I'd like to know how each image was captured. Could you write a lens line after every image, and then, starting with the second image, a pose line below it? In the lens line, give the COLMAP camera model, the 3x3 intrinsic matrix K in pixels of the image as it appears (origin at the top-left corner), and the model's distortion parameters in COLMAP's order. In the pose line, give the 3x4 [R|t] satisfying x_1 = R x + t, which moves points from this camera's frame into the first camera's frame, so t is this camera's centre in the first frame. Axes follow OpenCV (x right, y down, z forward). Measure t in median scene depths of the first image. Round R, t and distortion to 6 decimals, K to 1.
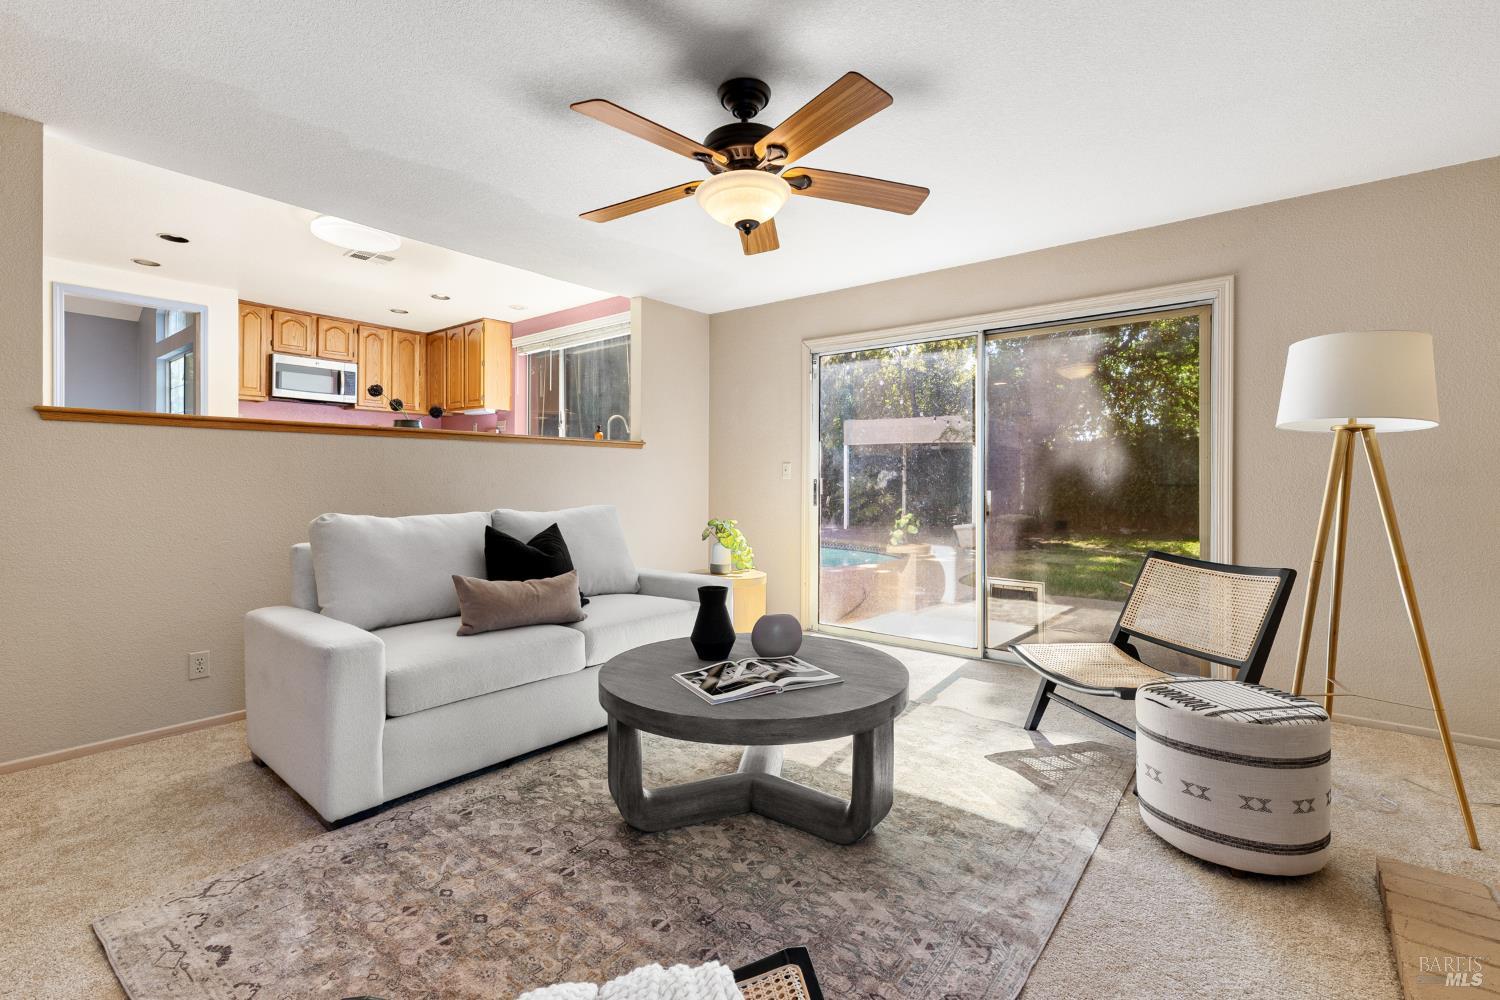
lens RADIAL K [[677.4, 0, 762.4], [0, 677.4, 474.0], [0, 0, 1]] dist [-0.000728, 0.000029]
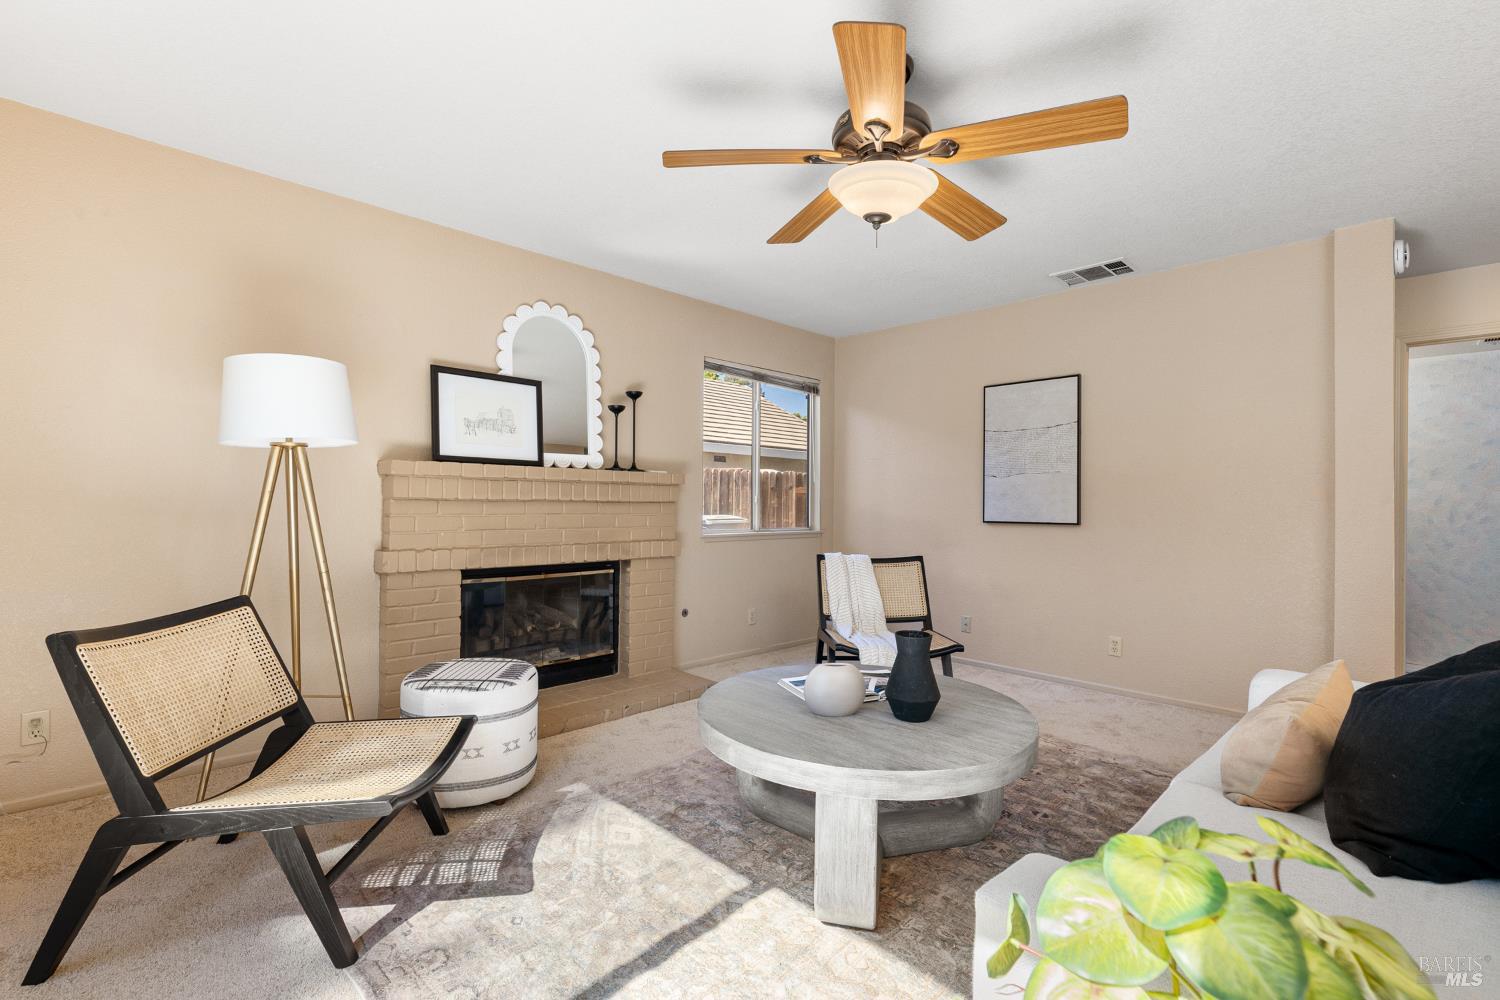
lens RADIAL K [[666.6, 0, 745.8], [0, 666.6, 496.5], [0, 0, 1]] dist [0.000131, -0.000122]
pose [[-0.991548, -0.011543, 0.129222, 0.012137], [-0.014454, 0.999662, -0.021612, 0.010612], [-0.128929, -0.023297, -0.991380, 0.820288]]
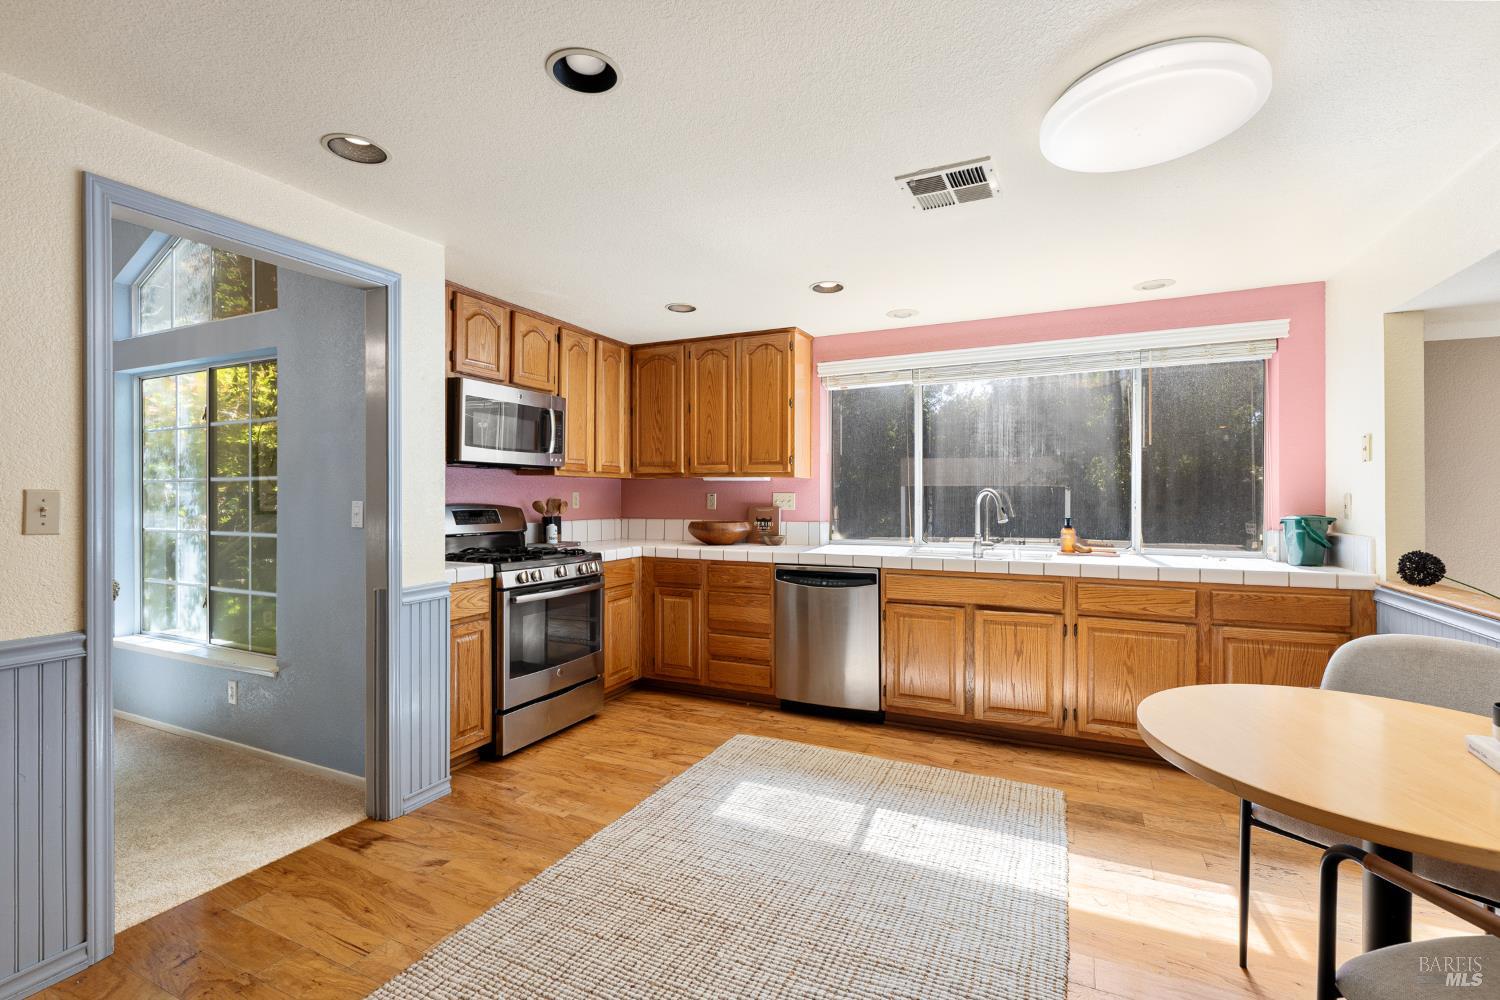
lens RADIAL K [[670.0, 0, 750.3], [0, 670.0, 493.3], [0, 0, 1]] dist [-0.002453, -0.000014]
pose [[0.973504, -0.004230, 0.228632, -0.758088], [0.002483, 0.999966, 0.007926, -0.113899], [-0.228658, -0.007149, 0.973481, 0.557200]]
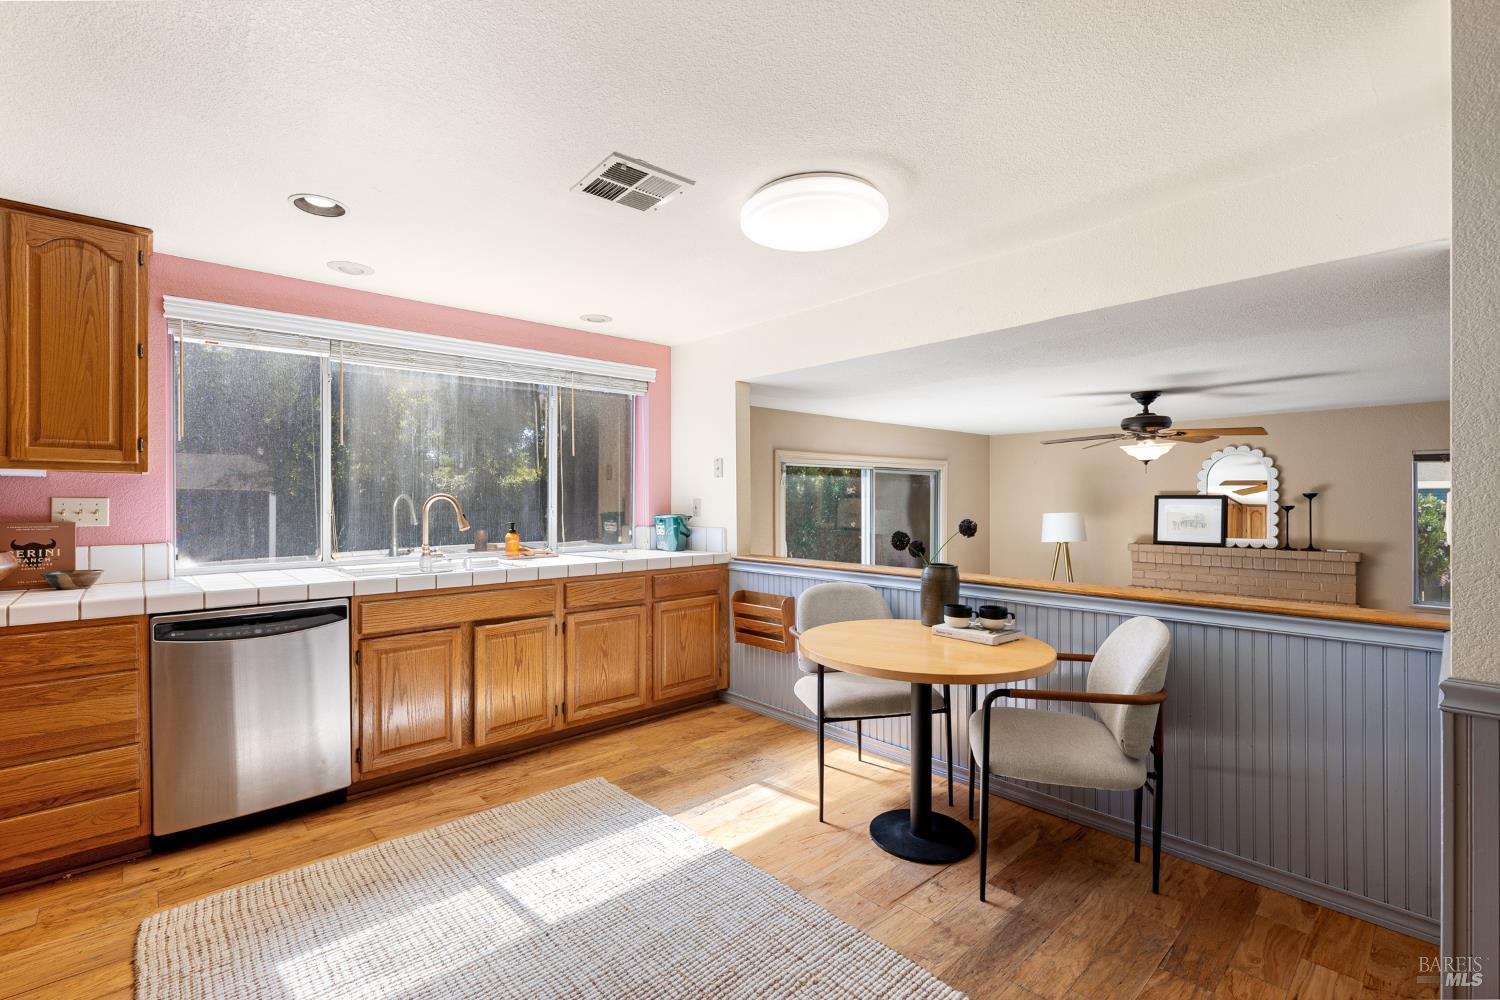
lens RADIAL K [[666.6, 0, 745.8], [0, 666.6, 496.5], [0, 0, 1]] dist [0.000131, -0.000122]
pose [[0.160877, -0.001261, 0.986974, -0.931651], [-0.005604, 0.999982, 0.002191, -0.112559], [-0.986959, -0.005883, 0.160867, 0.801053]]
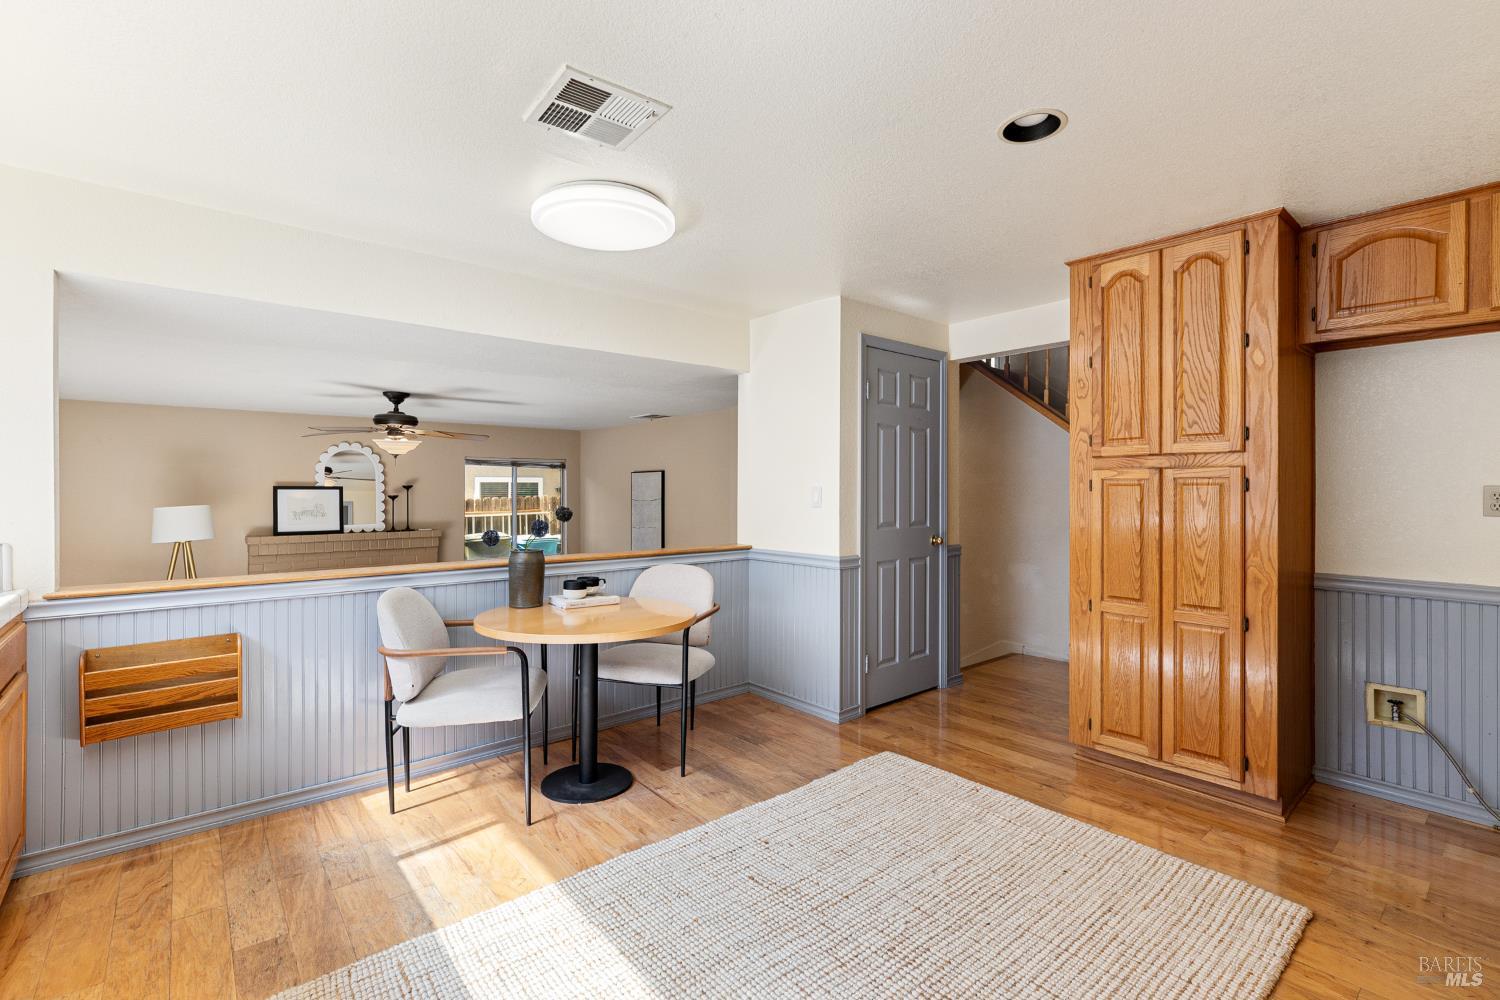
lens RADIAL K [[670.0, 0, 750.3], [0, 670.0, 493.3], [0, 0, 1]] dist [-0.002453, -0.000014]
pose [[-0.979565, -0.006688, 0.201015, -0.687856], [-0.007119, 0.999974, -0.001420, -0.107558], [-0.201000, -0.002823, -0.979587, 1.250650]]
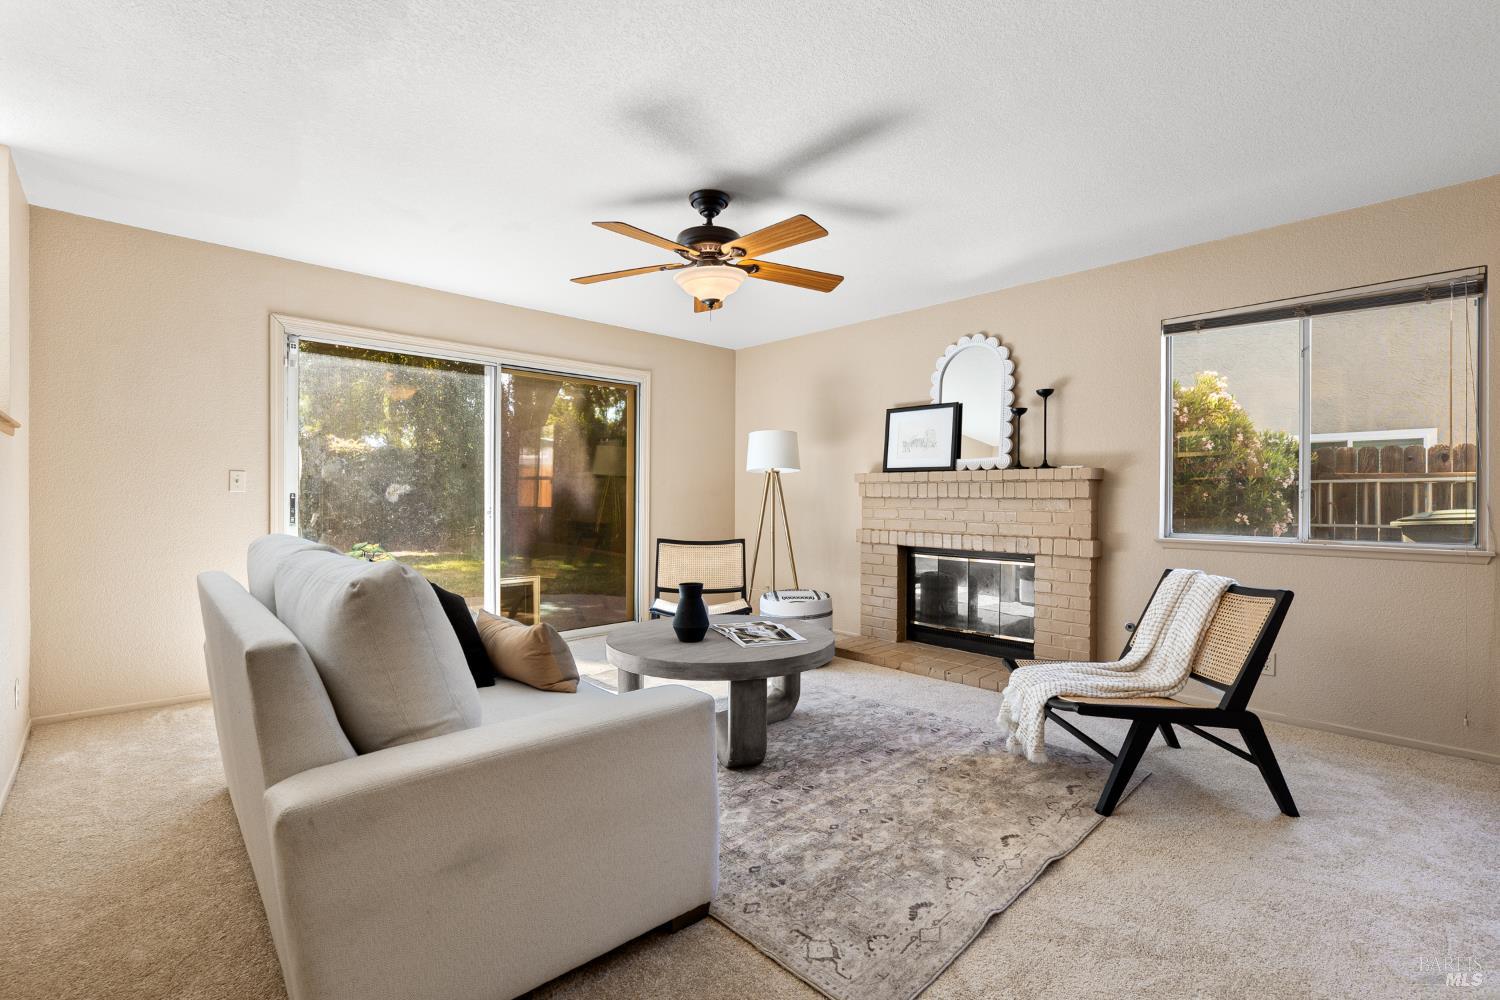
lens RADIAL K [[670.0, 0, 750.3], [0, 670.0, 493.3], [0, 0, 1]] dist [-0.002453, -0.000014]
pose [[0.140857, 0.000947, 0.990030, -0.562474], [-0.013017, 0.999915, 0.000896, 0.000314], [-0.989944, -0.013014, 0.140857, 0.322978]]
